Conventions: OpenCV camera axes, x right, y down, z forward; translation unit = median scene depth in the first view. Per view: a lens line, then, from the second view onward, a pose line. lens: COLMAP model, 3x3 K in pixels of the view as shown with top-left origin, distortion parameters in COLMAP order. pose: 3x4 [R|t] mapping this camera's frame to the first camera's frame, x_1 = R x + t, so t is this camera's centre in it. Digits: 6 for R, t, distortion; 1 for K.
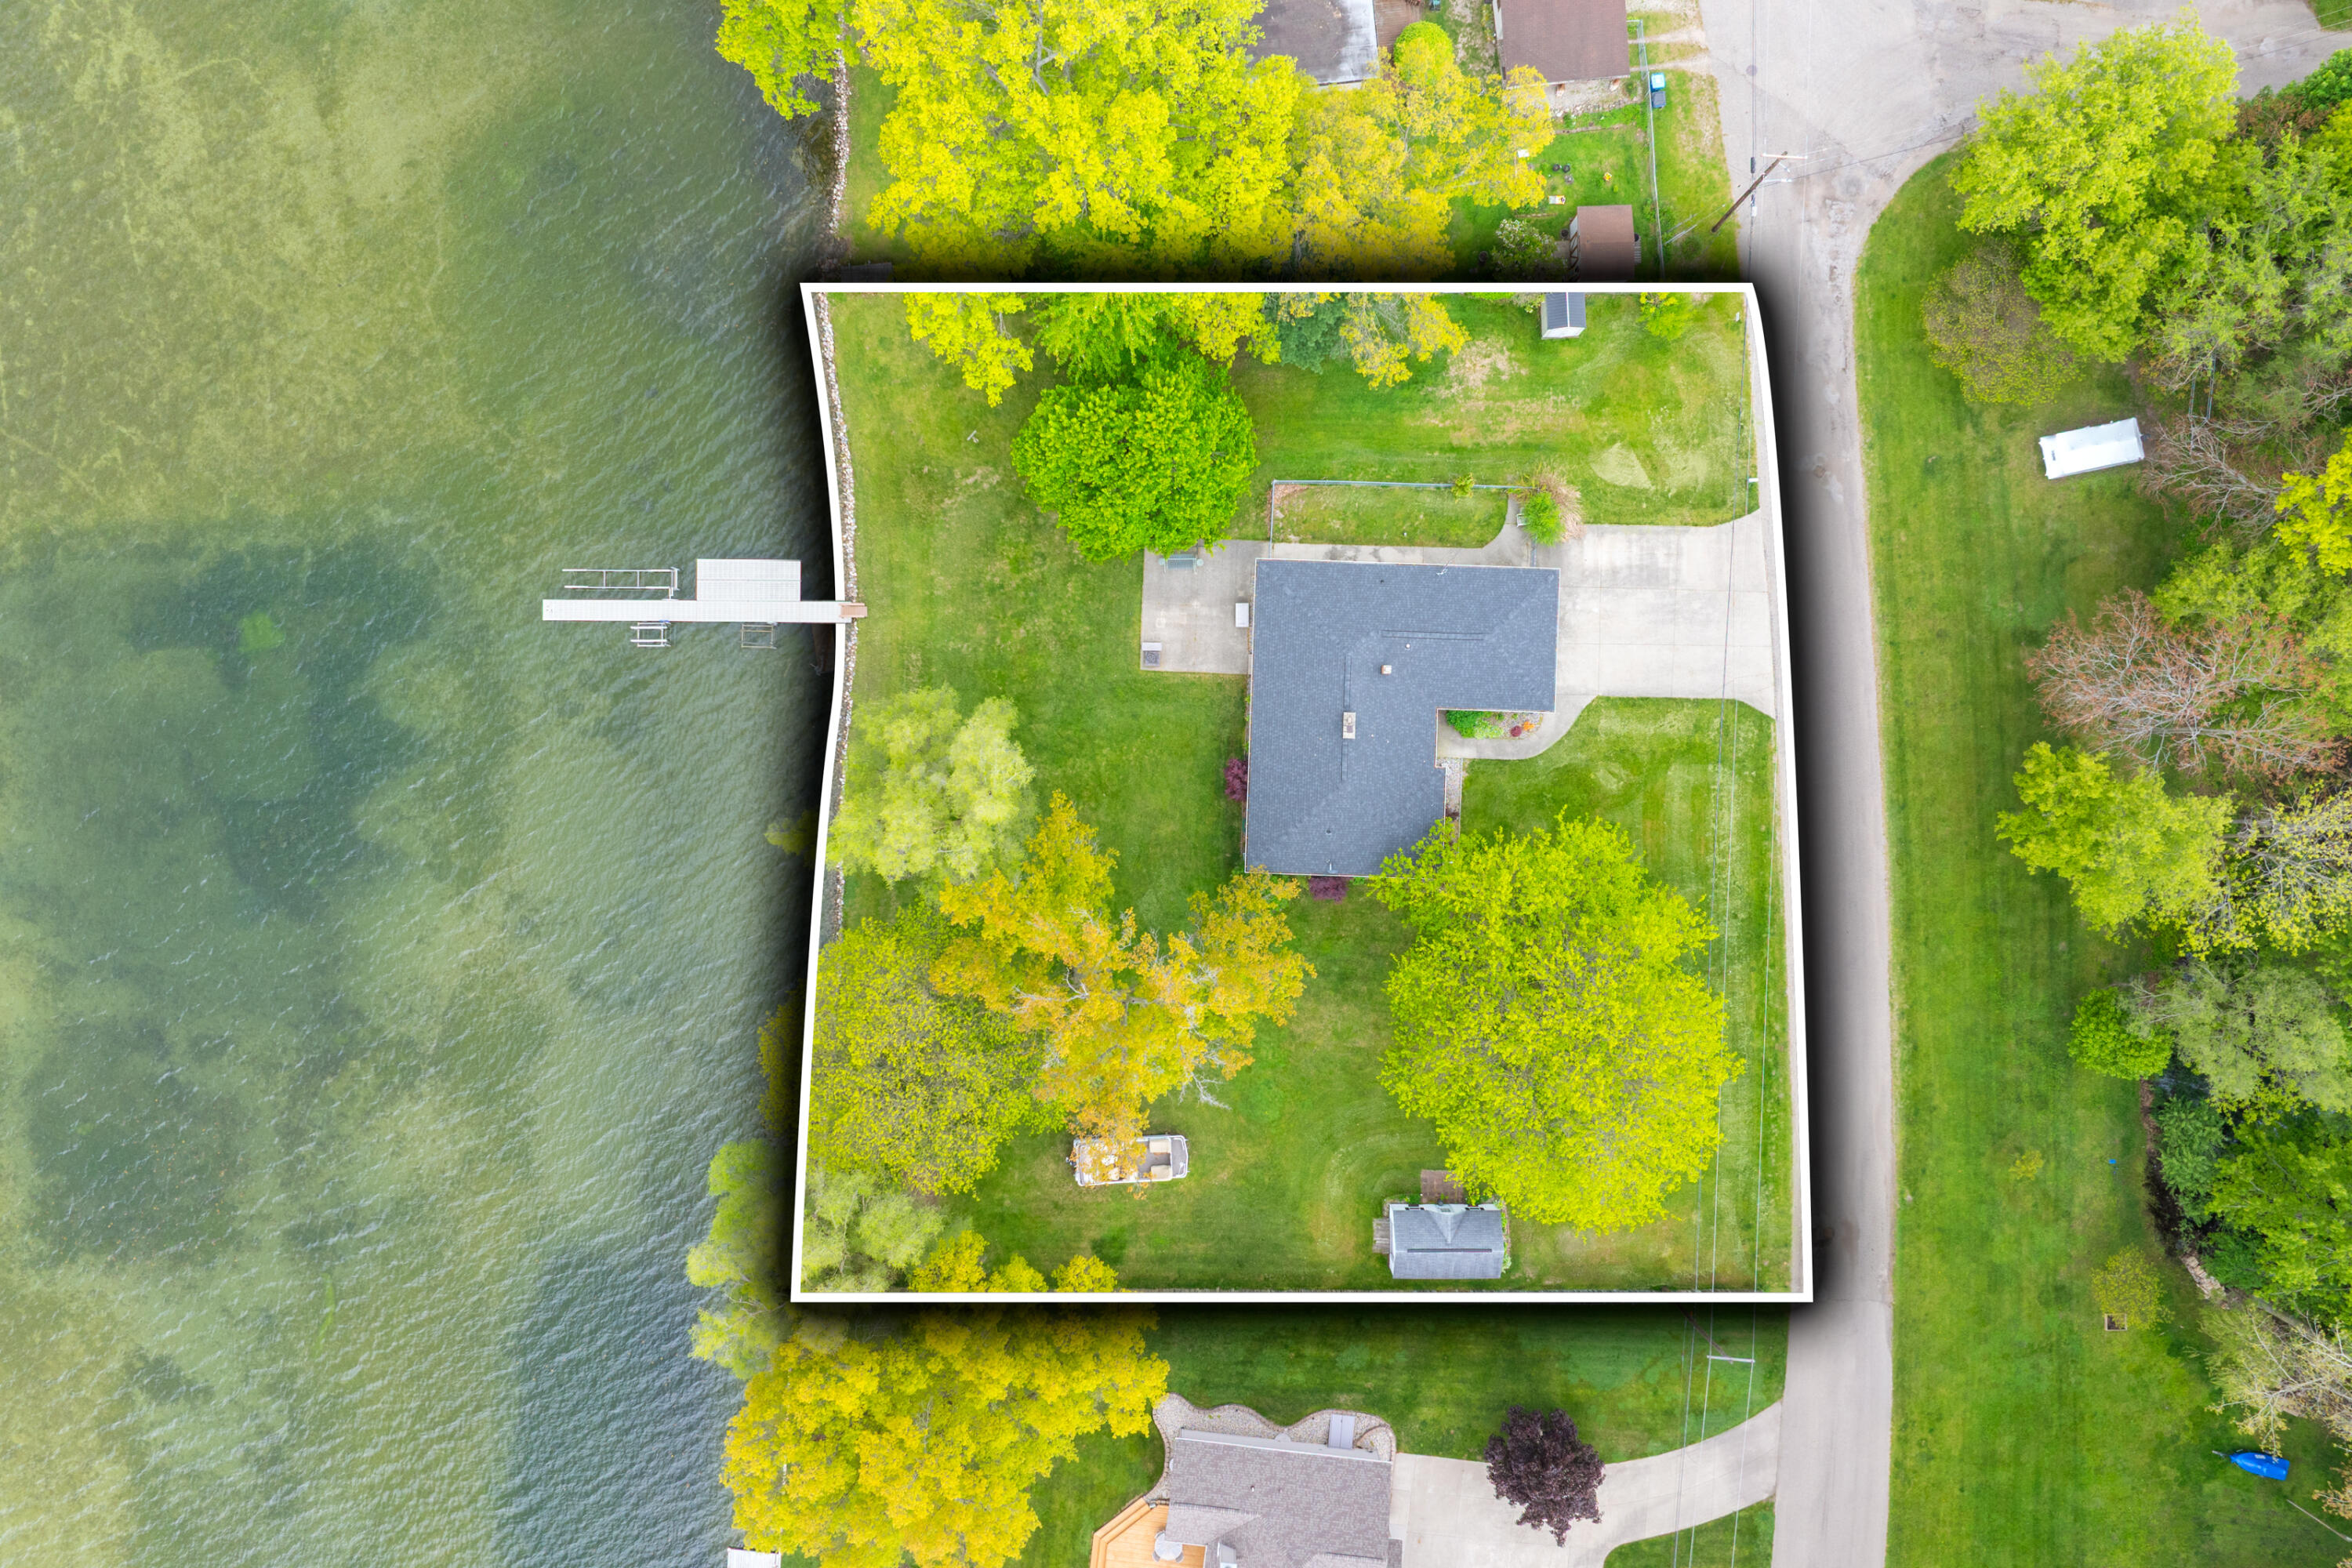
lens RADIAL K [[1674.3, 0, 1186.8], [0, 1674.3, 776.1], [0, 0, 1]] dist [-0.033519, 0.000482]
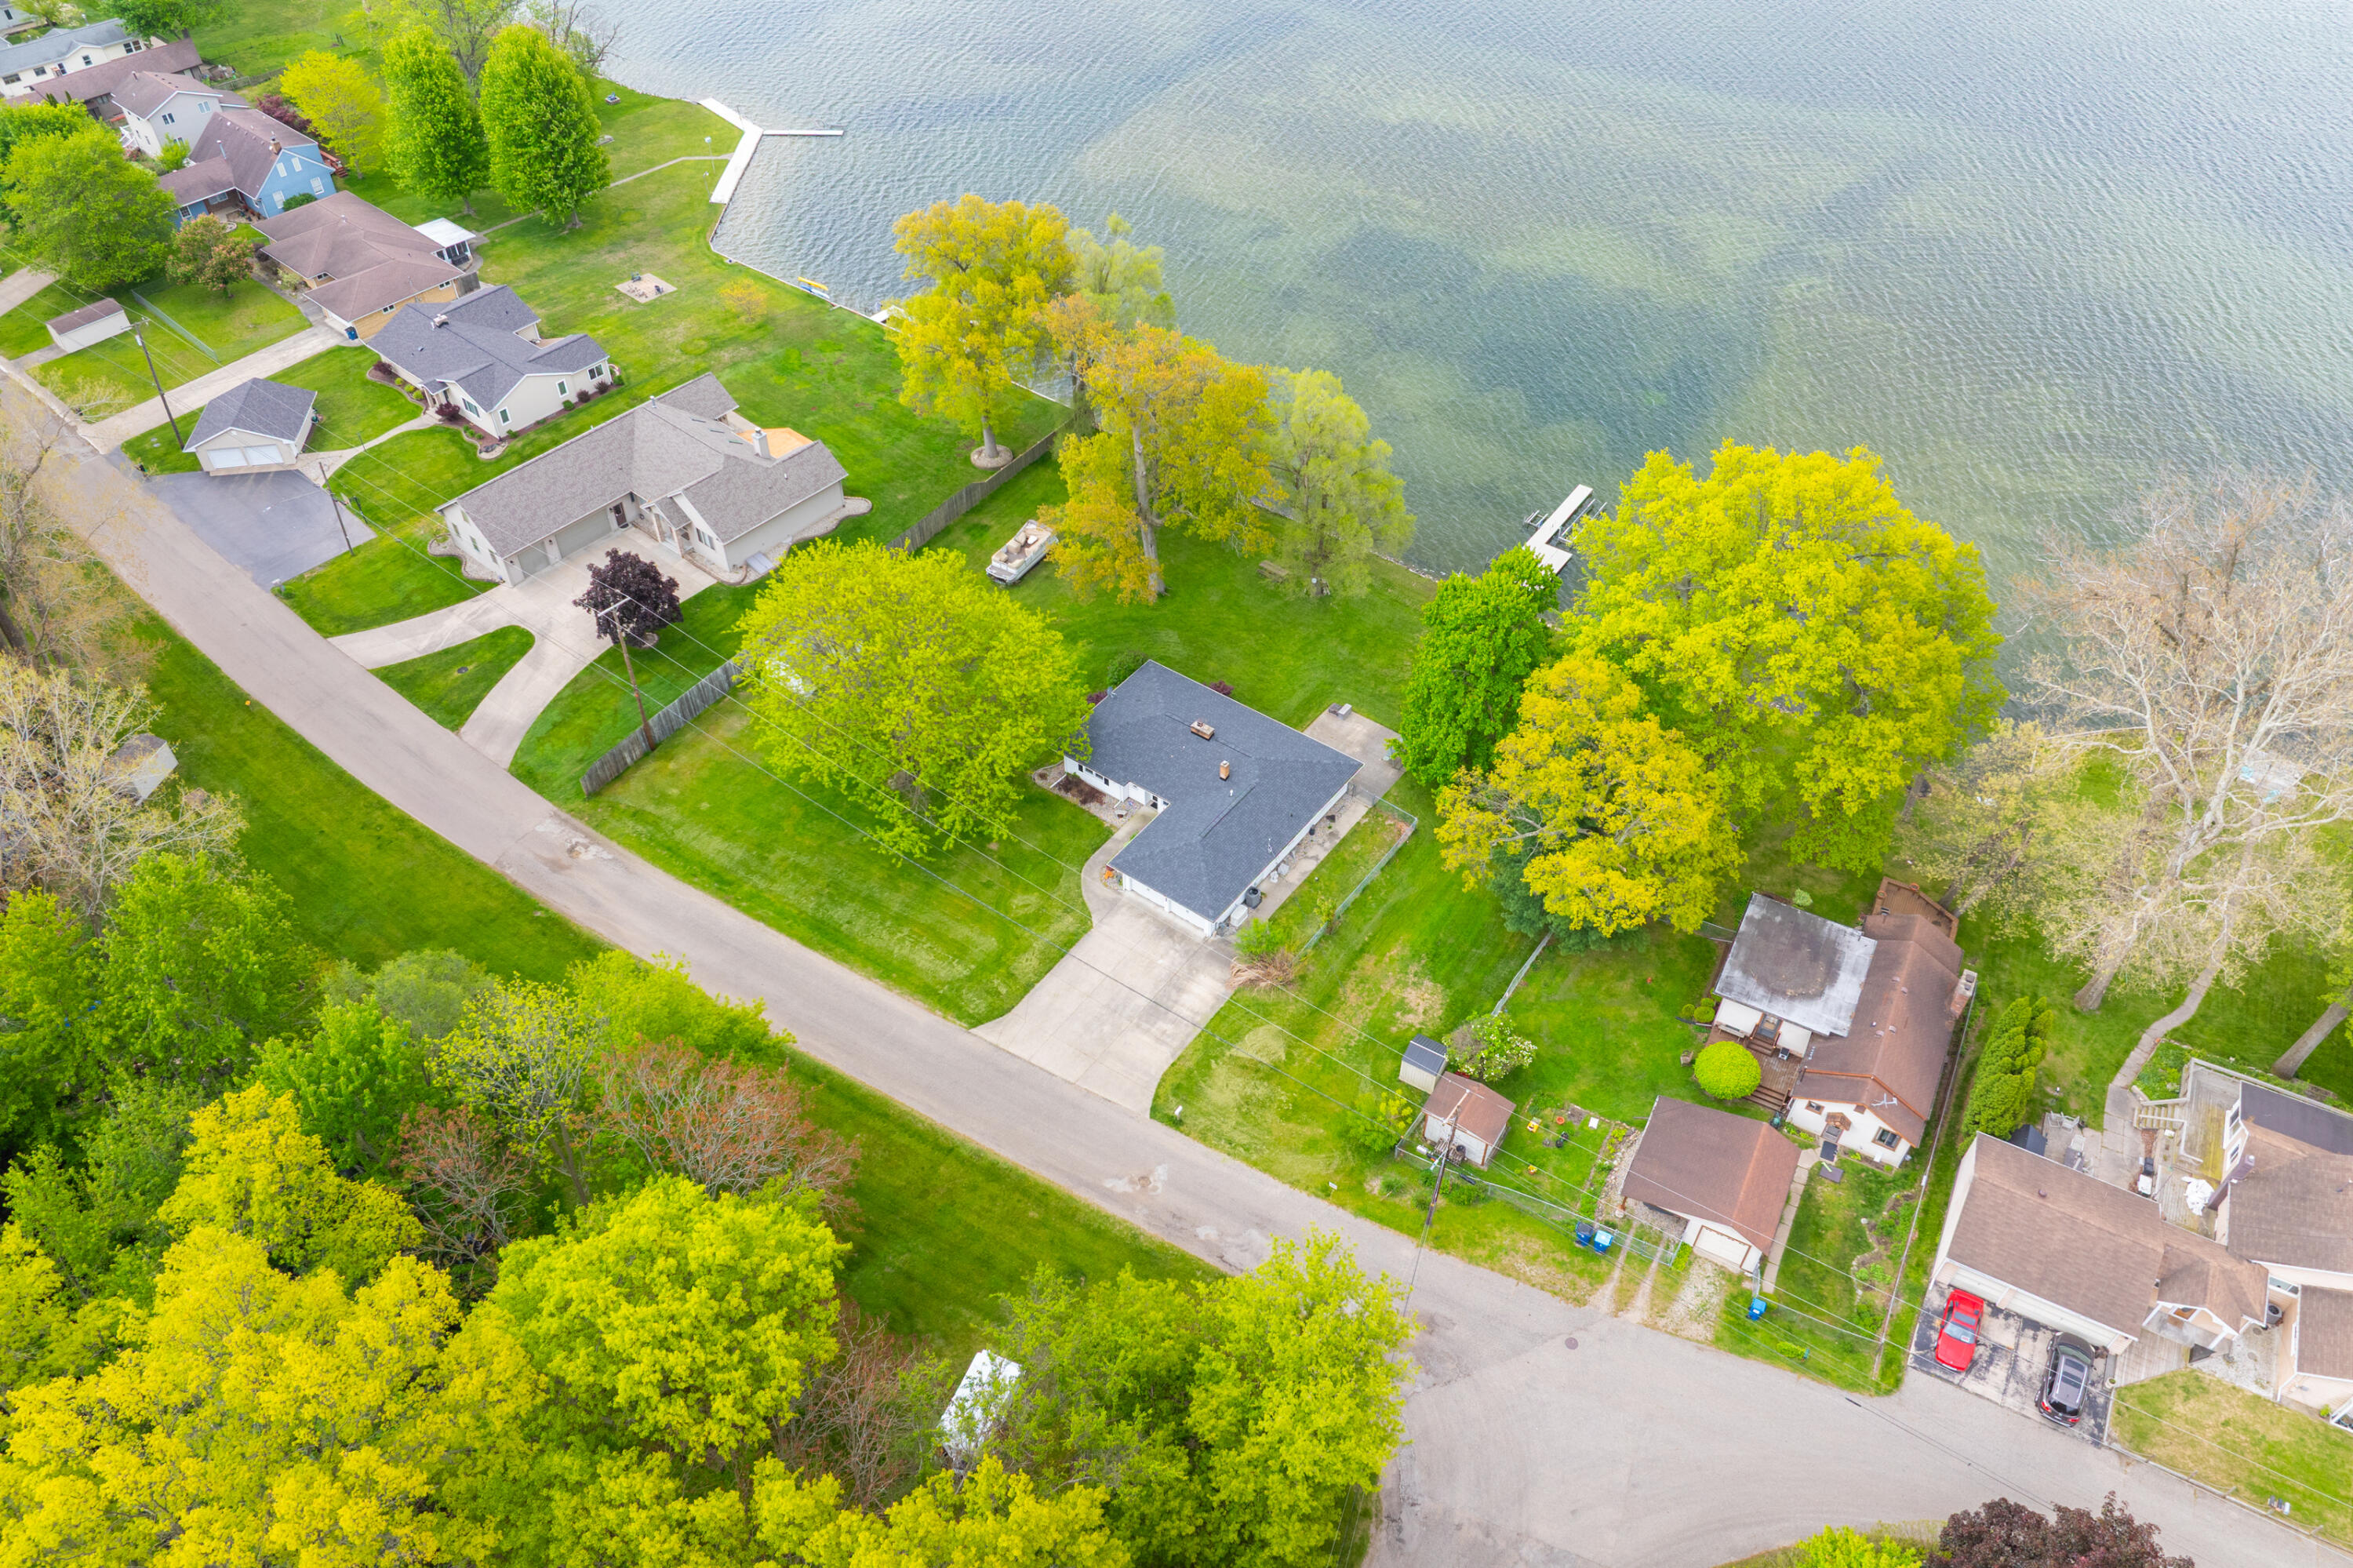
lens RADIAL K [[1675.1, 0, 1187.3], [0, 1675.1, 776.1], [0, 0, 1]] dist [-0.033519, 0.000482]
pose [[-0.561300, 0.585517, -0.584904, 0.770231], [-0.827602, -0.400719, 0.393064, -0.472473], [-0.004236, 0.704694, 0.709498, 0.175530]]
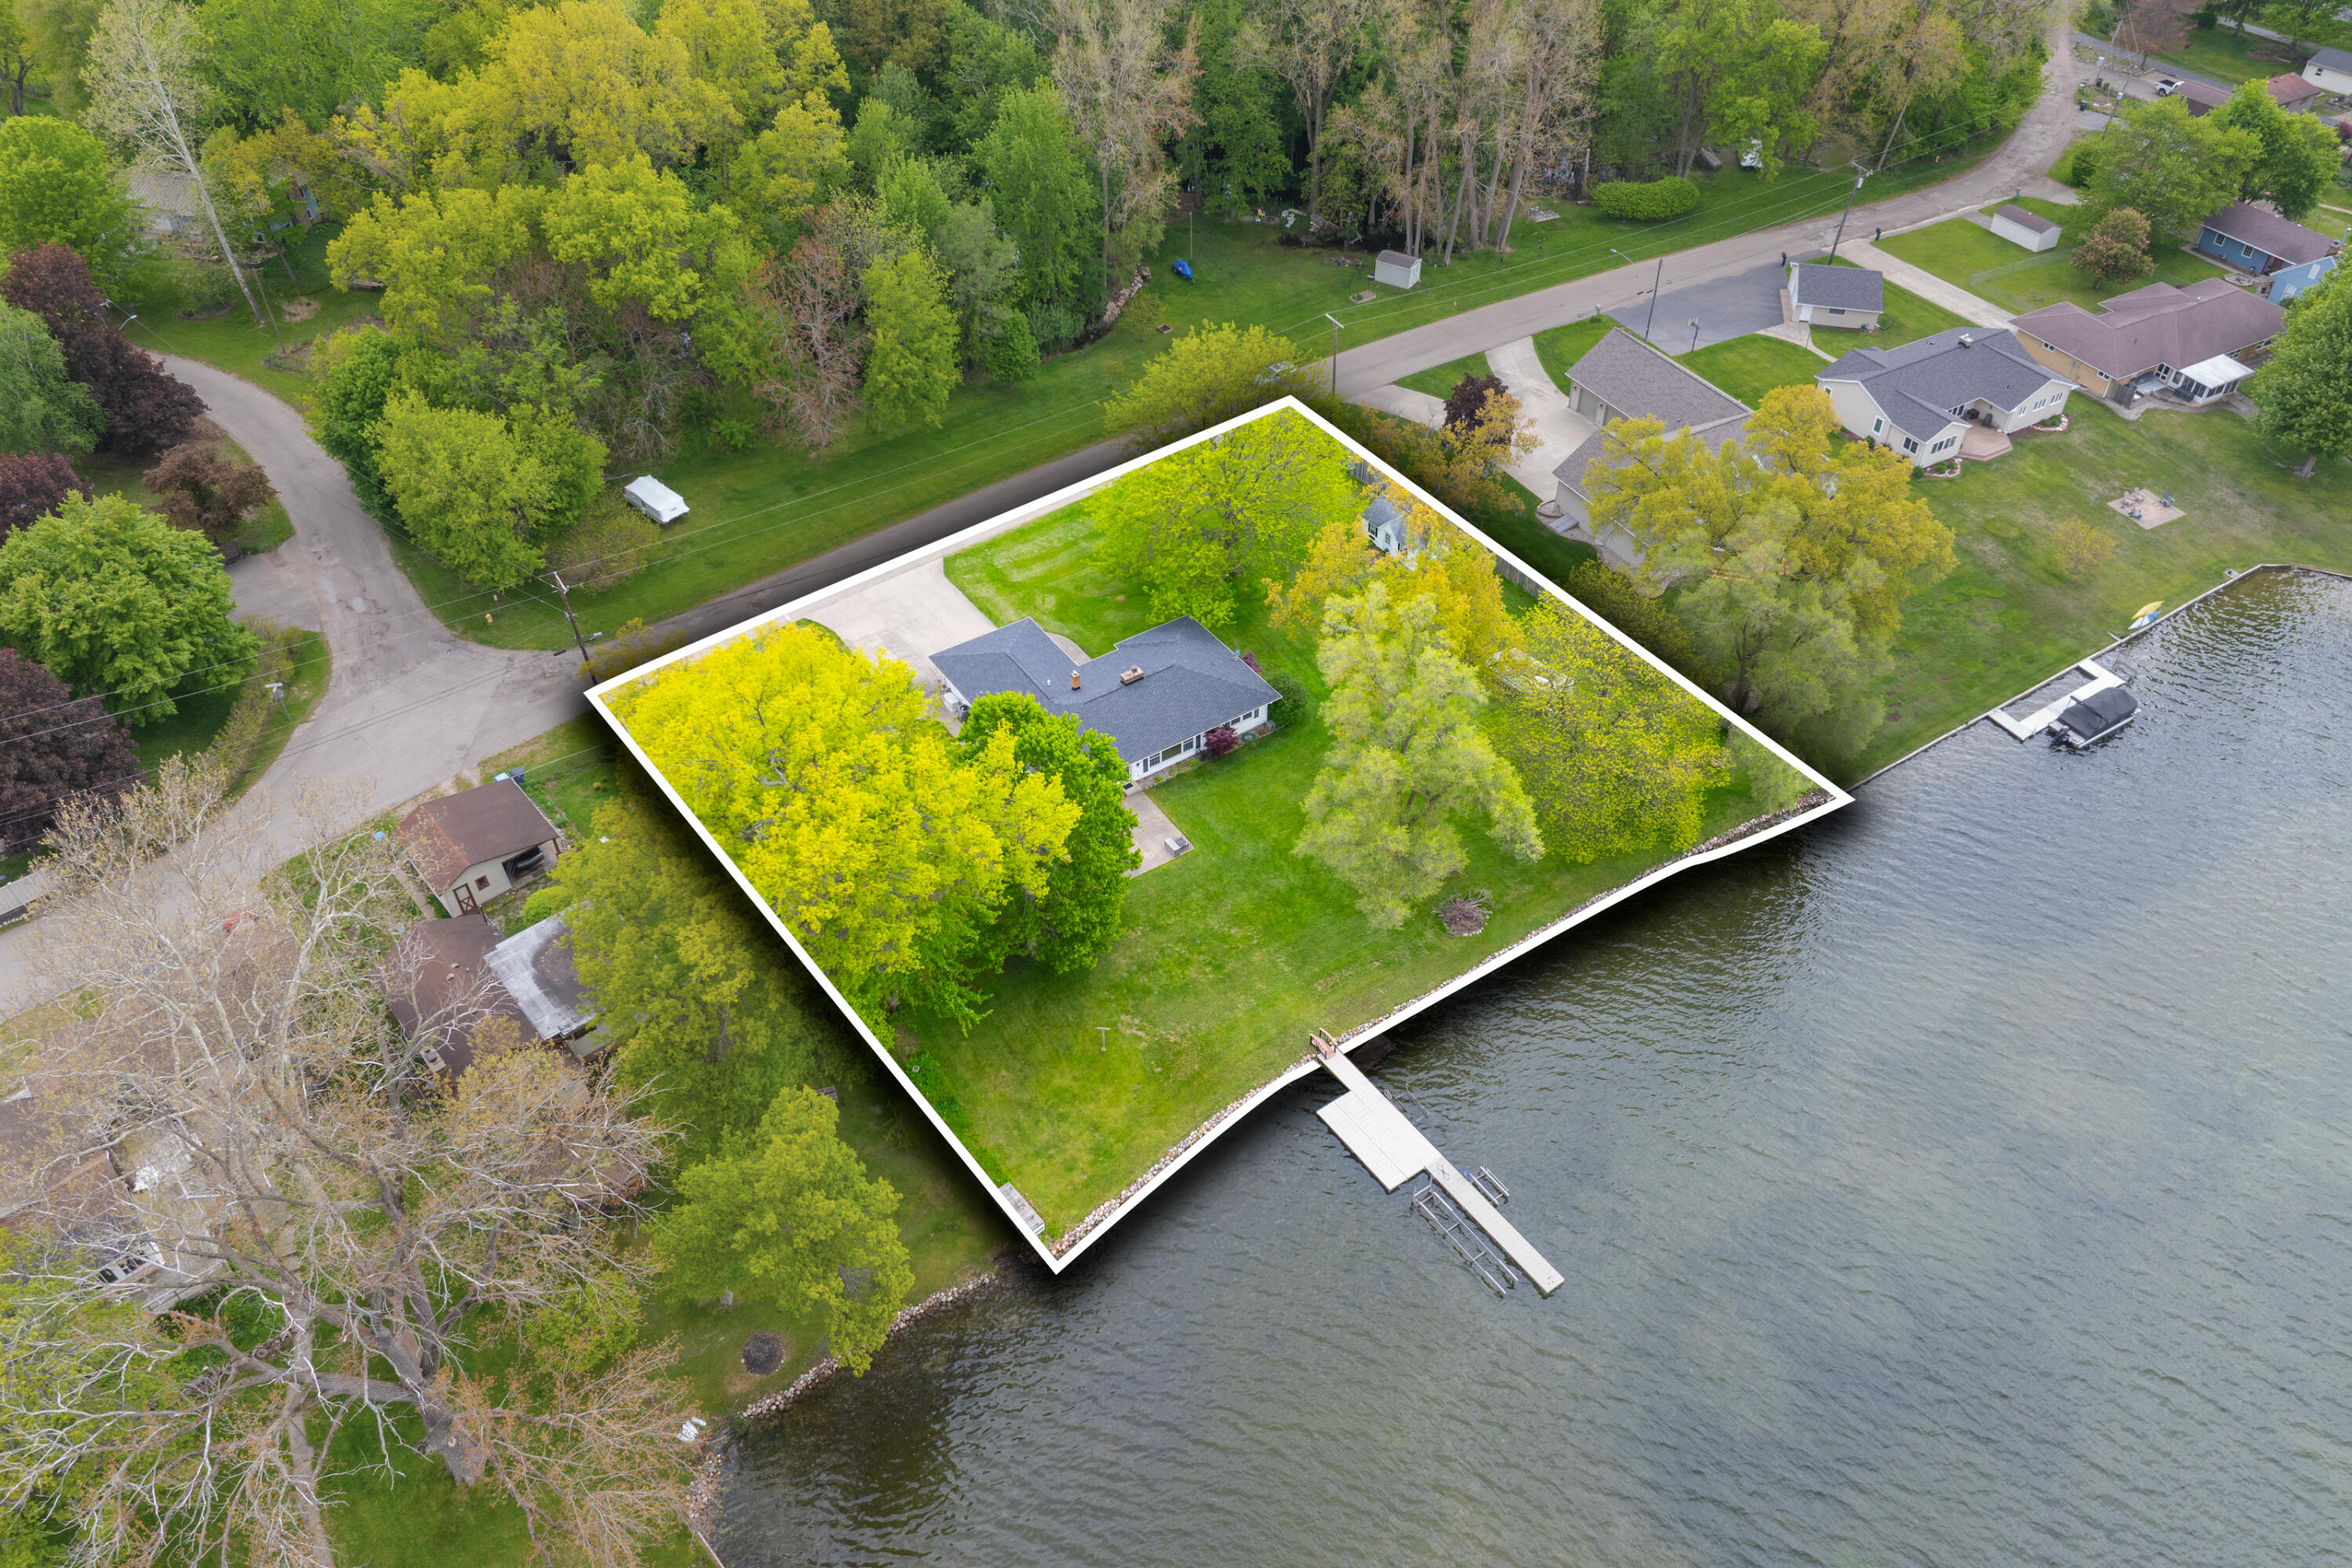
lens RADIAL K [[1674.3, 0, 1186.8], [0, 1674.3, 776.1], [0, 0, 1]] dist [-0.033519, 0.000482]
pose [[-0.588363, -0.539234, 0.602541, -0.646169], [0.808547, -0.400620, 0.430993, -0.511776], [0.008984, 0.740763, 0.671706, 0.240658]]
